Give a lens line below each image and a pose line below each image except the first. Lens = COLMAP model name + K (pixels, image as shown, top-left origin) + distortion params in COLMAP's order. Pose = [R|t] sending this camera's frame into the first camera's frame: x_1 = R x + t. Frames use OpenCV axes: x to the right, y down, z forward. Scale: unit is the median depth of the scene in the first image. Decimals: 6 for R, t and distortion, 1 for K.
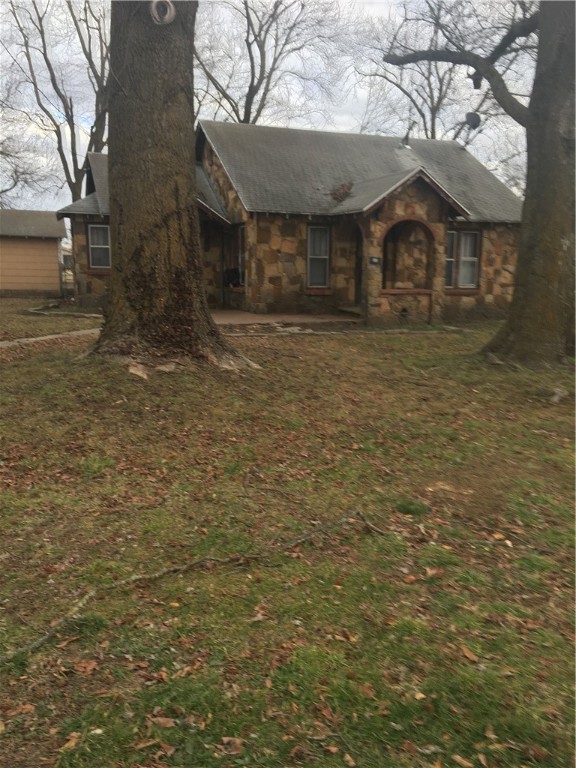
lens RADIAL K [[649.1, 0, 292.7], [0, 649.1, 385.1], [0, 0, 1]] dist [0.047996, -0.067898]
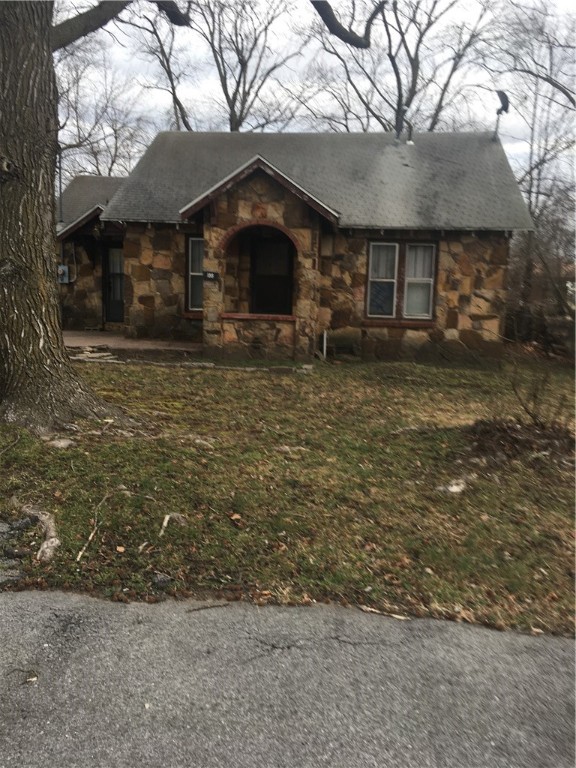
lens RADIAL K [[649.1, 0, 287.6], [0, 649.1, 385.2], [0, 0, 1]] dist [0.047996, -0.067898]
pose [[0.899710, 0.074305, -0.430117, 0.527934], [-0.098886, 0.994481, -0.035046, -0.037490], [0.425139, 0.074064, 0.902093, 0.310633]]
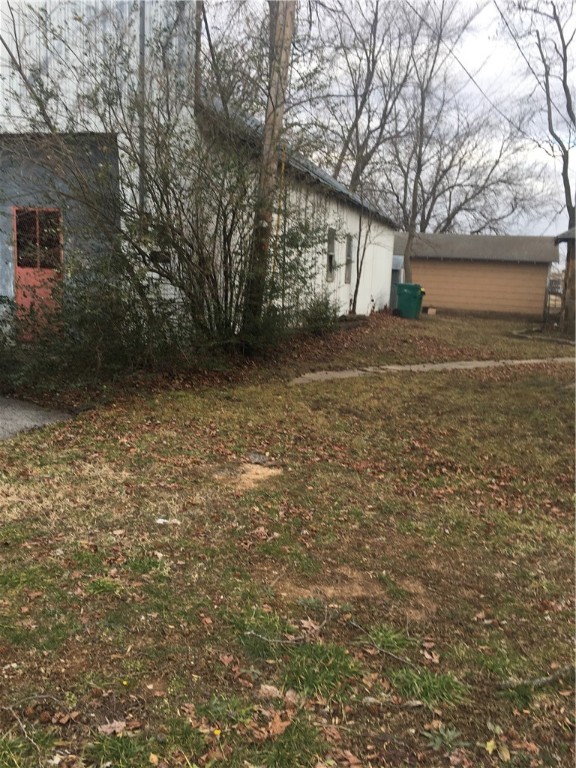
lens RADIAL K [[649.1, 0, 291.5], [0, 649.1, 383.5], [0, 0, 1]] dist [0.047996, -0.067898]
pose [[0.763821, 0.131952, -0.631796, -0.028731], [-0.155935, 0.987608, 0.017743, 0.000109], [0.626308, 0.084967, 0.774932, -0.003950]]
